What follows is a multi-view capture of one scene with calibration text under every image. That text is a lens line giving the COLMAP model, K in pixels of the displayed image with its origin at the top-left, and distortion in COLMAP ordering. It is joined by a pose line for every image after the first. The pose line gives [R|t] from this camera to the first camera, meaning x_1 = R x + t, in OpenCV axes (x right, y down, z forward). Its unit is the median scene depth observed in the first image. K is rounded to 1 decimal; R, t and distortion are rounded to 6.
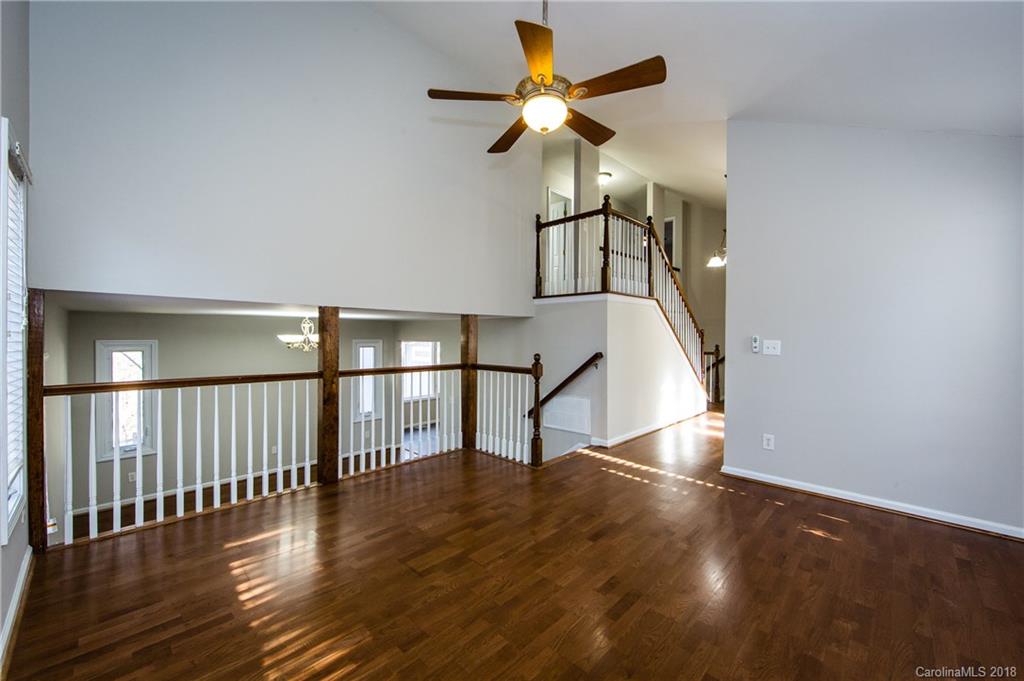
lens RADIAL K [[405.9, 0, 518.2], [0, 405.9, 338.4], [0, 0, 1]] dist [-0.001184, 0.000002]
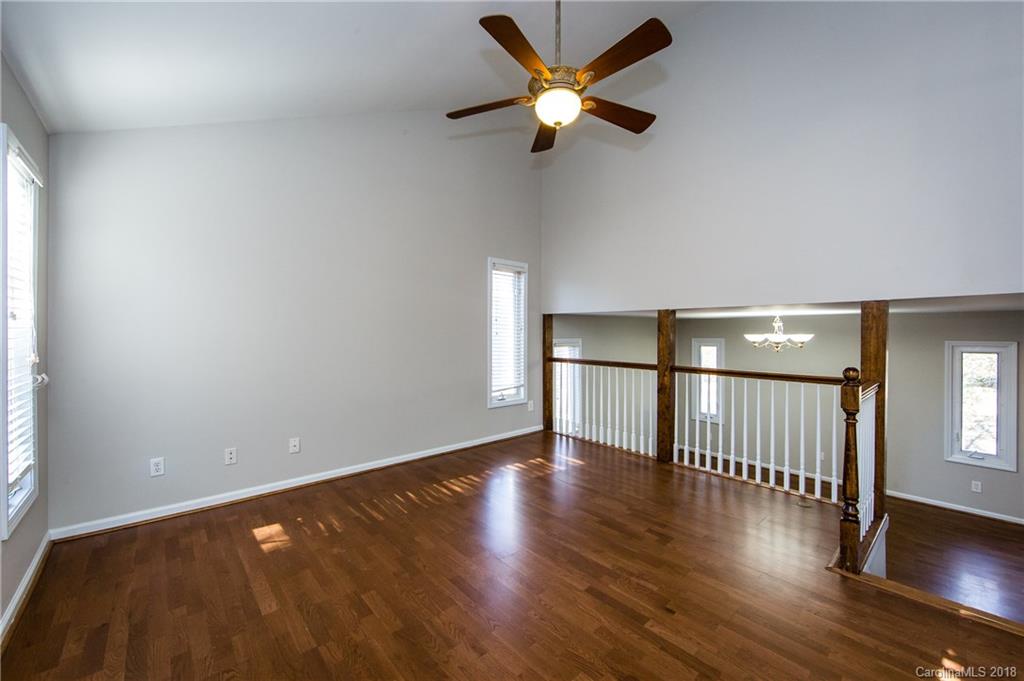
lens RADIAL K [[397.7, 0, 514.5], [0, 397.7, 345.3], [0, 0, 1]] dist [-0.001340, -0.000233]
pose [[-0.078849, 0.027070, -0.996519, 0.521844], [-0.010613, 0.999552, 0.027992, -0.002648], [0.996830, 0.012783, -0.078526, 0.493605]]
